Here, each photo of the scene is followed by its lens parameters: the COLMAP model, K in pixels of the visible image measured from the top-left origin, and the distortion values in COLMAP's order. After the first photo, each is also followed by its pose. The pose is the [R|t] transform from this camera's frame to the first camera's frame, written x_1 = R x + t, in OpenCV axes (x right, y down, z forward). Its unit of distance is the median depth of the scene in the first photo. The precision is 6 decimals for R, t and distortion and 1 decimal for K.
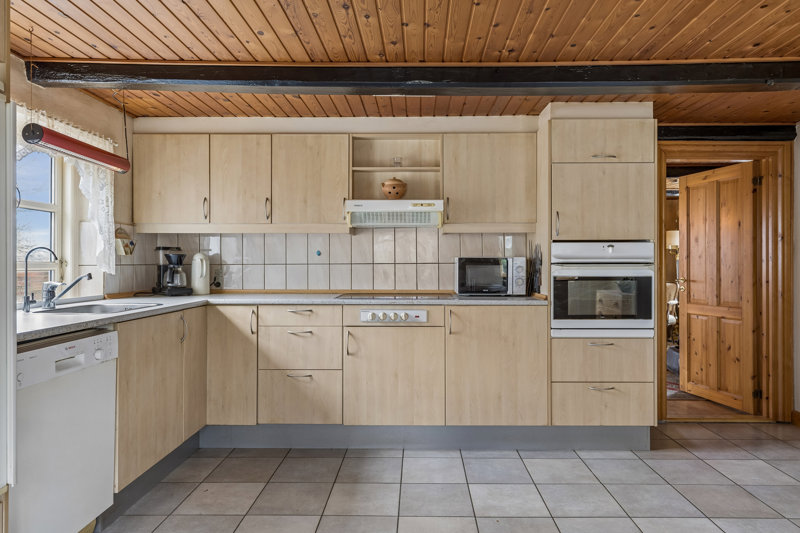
lens RADIAL K [[516.7, 0, 400.0], [0, 516.7, 266.5], [0, 0, 1]] dist [0.001682, 0.000114]
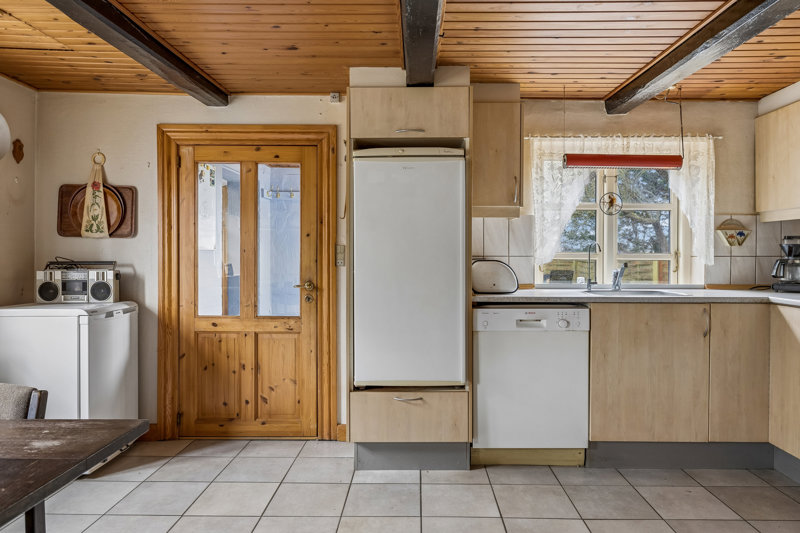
lens RADIAL K [[550.6, 0, 405.6], [0, 550.6, 256.4], [0, 0, 1]] dist [0.003728, -0.000941]
pose [[-0.005506, 0.008969, -0.999945, 0.533360], [-0.009041, 0.999918, 0.009018, -0.007029], [0.999944, 0.009090, -0.005425, 0.392607]]
